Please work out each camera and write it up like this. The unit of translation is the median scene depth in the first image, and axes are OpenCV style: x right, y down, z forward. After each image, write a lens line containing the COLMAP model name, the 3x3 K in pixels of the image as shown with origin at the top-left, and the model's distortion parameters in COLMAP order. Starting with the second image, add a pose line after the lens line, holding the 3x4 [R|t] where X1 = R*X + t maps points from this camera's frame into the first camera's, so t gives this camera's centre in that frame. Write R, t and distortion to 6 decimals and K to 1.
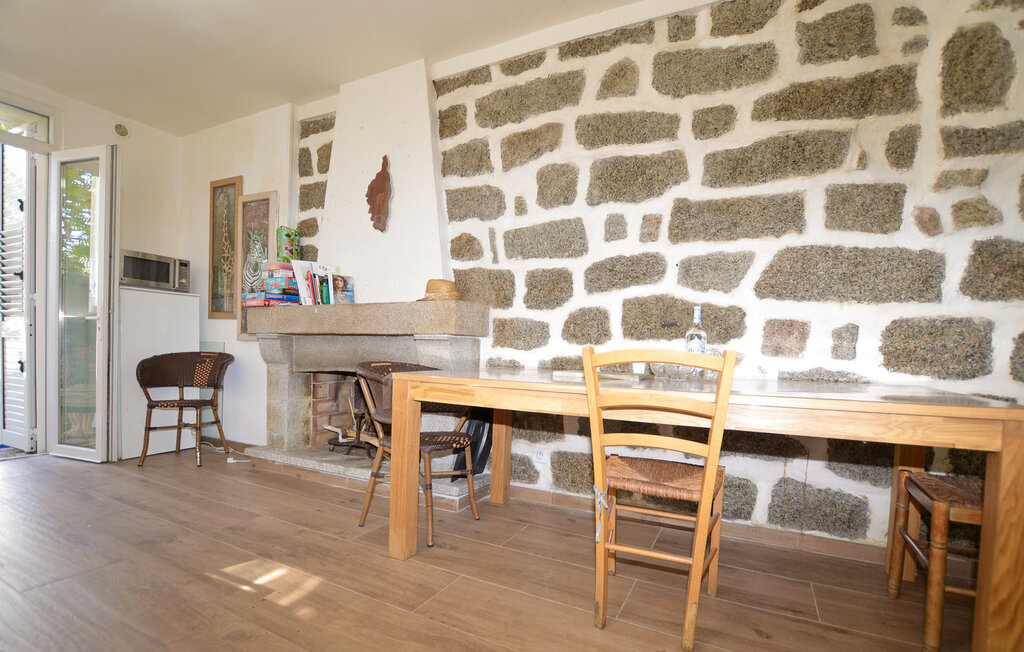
lens RADIAL K [[479.2, 0, 520.7], [0, 479.2, 369.6], [0, 0, 1]] dist [-0.027341, 0.001945]
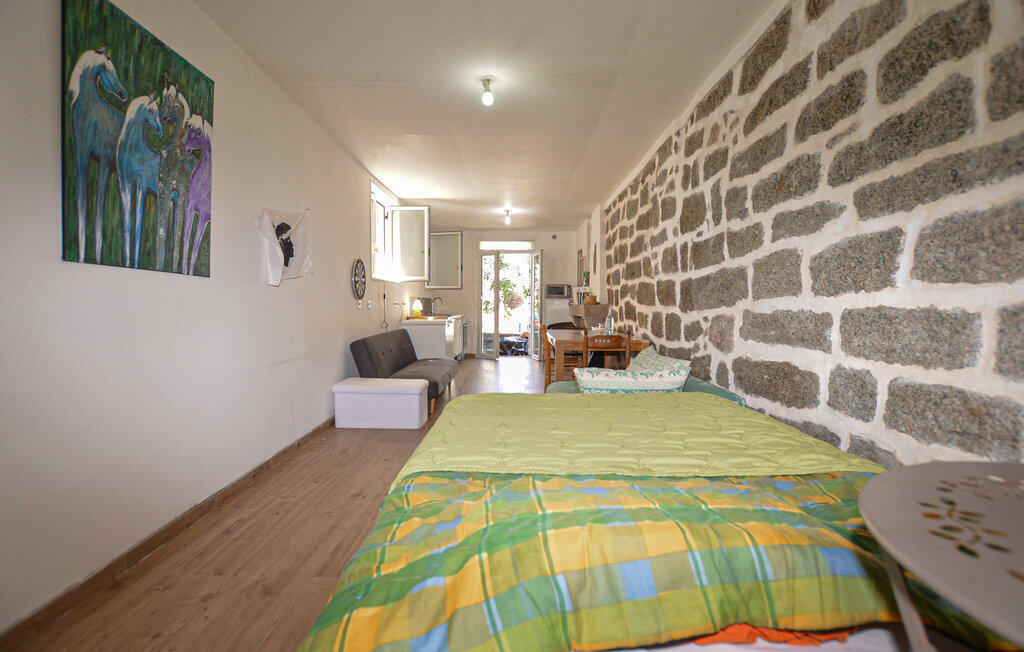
lens RADIAL K [[479.2, 0, 513.1], [0, 479.2, 325.5], [0, 0, 1]] dist [-0.027341, 0.001945]
pose [[0.452154, 0.007500, -0.891908, 1.666975], [-0.023022, 0.999730, -0.003264, -0.009790], [0.891643, 0.022009, 0.452204, -0.461321]]
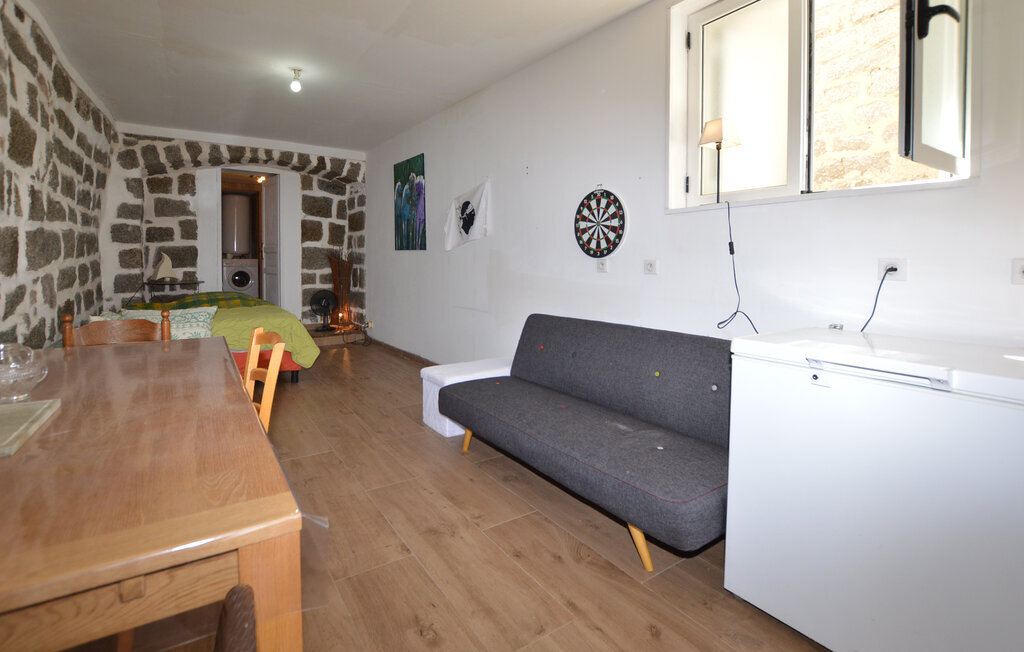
lens RADIAL K [[479.2, 0, 504.1], [0, 479.2, 274.2], [0, 0, 1]] dist [-0.027341, 0.001945]
pose [[-0.876661, -0.047582, 0.478750, -0.365373], [-0.011438, 0.996877, 0.078132, -0.133740], [-0.480973, 0.063019, -0.874468, 0.788166]]
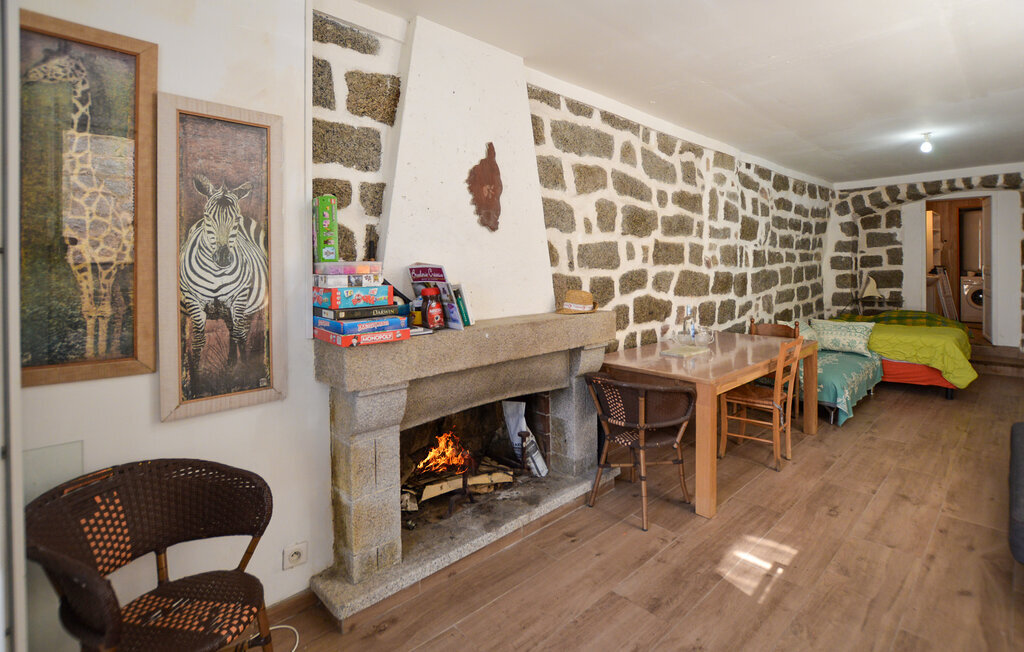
lens RADIAL K [[479.2, 0, 520.6], [0, 479.2, 270.4], [0, 0, 1]] dist [-0.027341, 0.001945]
pose [[0.330439, -0.038627, 0.943037, -1.086430], [0.055629, 0.998222, 0.021395, -0.232568], [-0.942187, 0.045391, 0.332000, 0.666808]]
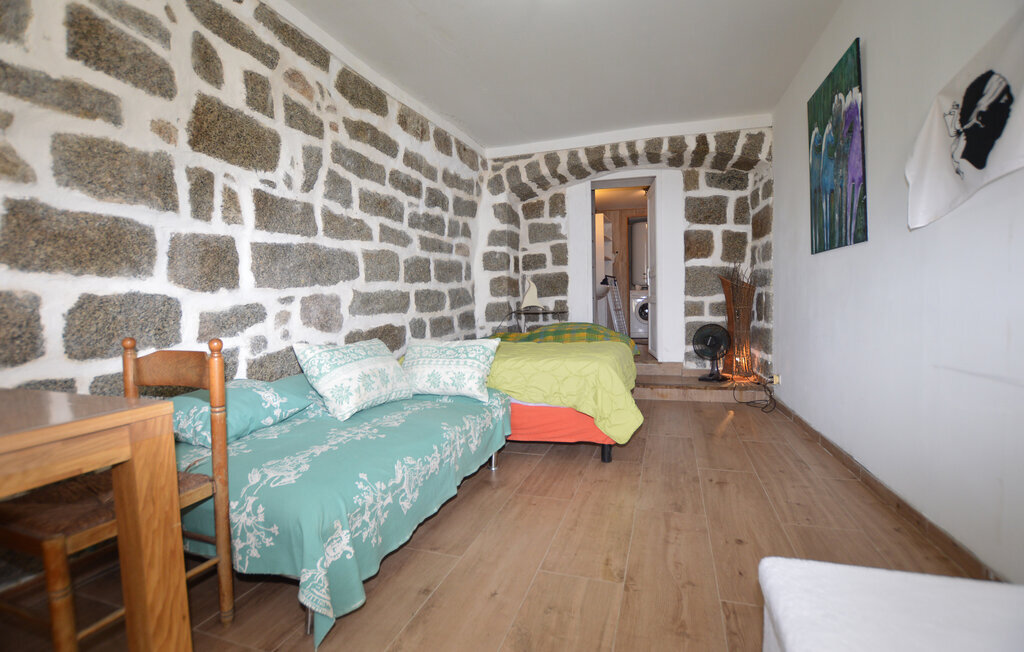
lens RADIAL K [[452.5, 0, 513.7], [0, 452.5, 322.5], [0, 0, 1]] dist [-0.032363, 0.000529]
pose [[-0.154787, -0.070271, 0.985446, 0.040602], [0.054298, 0.995354, 0.079506, -0.039295], [-0.986455, 0.065815, -0.150252, 0.141655]]
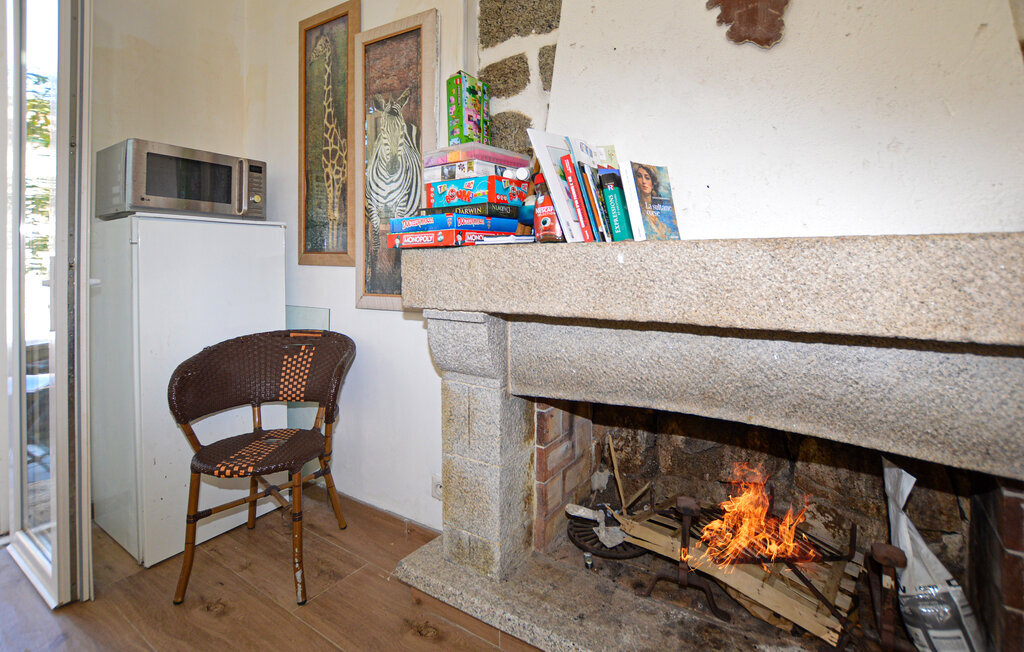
lens RADIAL K [[479.2, 0, 509.9], [0, 479.2, 263.2], [0, 0, 1]] dist [-0.027341, 0.001945]
pose [[0.994479, -0.031197, -0.100192, -0.459847], [0.027614, 0.998935, -0.036955, -0.105263], [0.101238, 0.033984, 0.994282, 0.604804]]
